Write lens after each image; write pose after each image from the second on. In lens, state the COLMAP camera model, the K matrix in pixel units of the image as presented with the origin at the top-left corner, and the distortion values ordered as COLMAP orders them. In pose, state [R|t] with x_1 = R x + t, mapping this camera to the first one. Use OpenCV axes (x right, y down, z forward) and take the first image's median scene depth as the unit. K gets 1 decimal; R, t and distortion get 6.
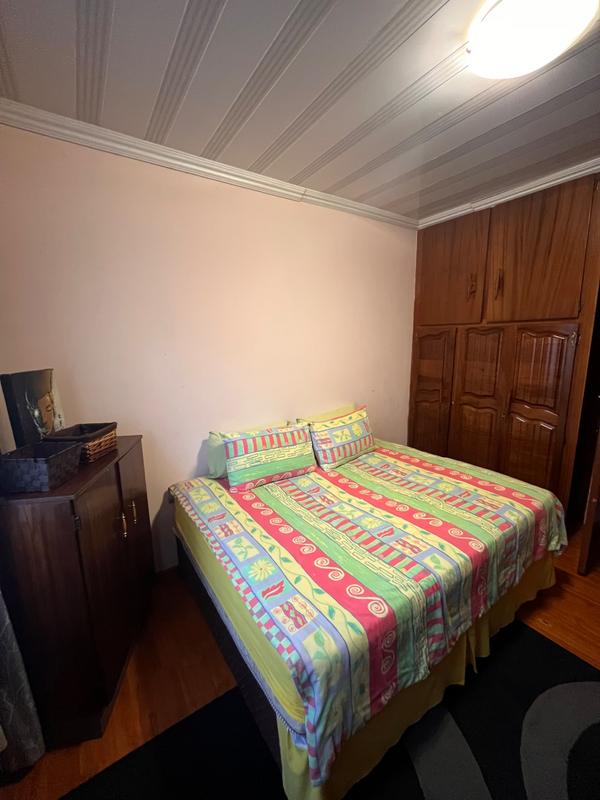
lens RADIAL K [[323.6, 0, 299.0], [0, 323.6, 401.0], [0, 0, 1]] dist [-0.004649, 0.000916]
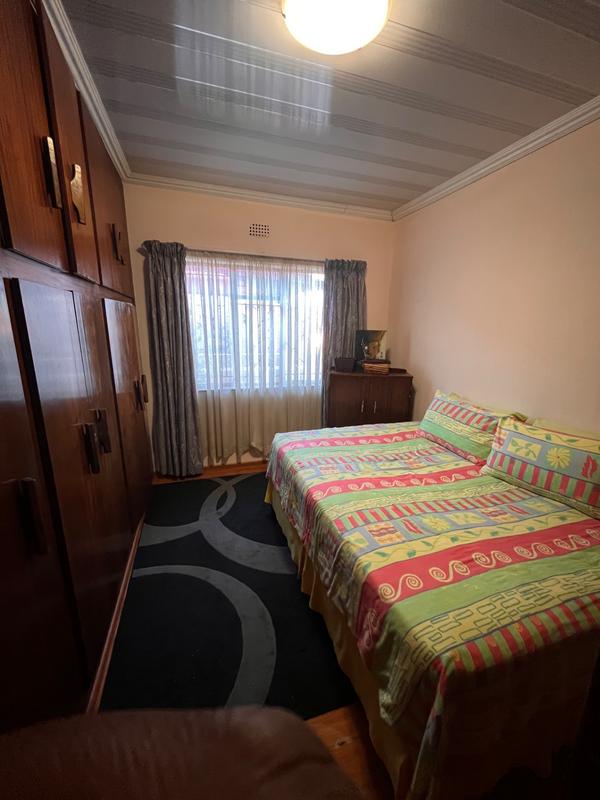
lens RADIAL K [[323.6, 0, 301.8], [0, 323.6, 401.1], [0, 0, 1]] dist [-0.004649, 0.000916]
pose [[-0.272807, 0.222398, -0.936010, 1.052362], [-0.200389, 0.938440, 0.281380, -0.107236], [0.940968, 0.264329, -0.211447, 0.757431]]
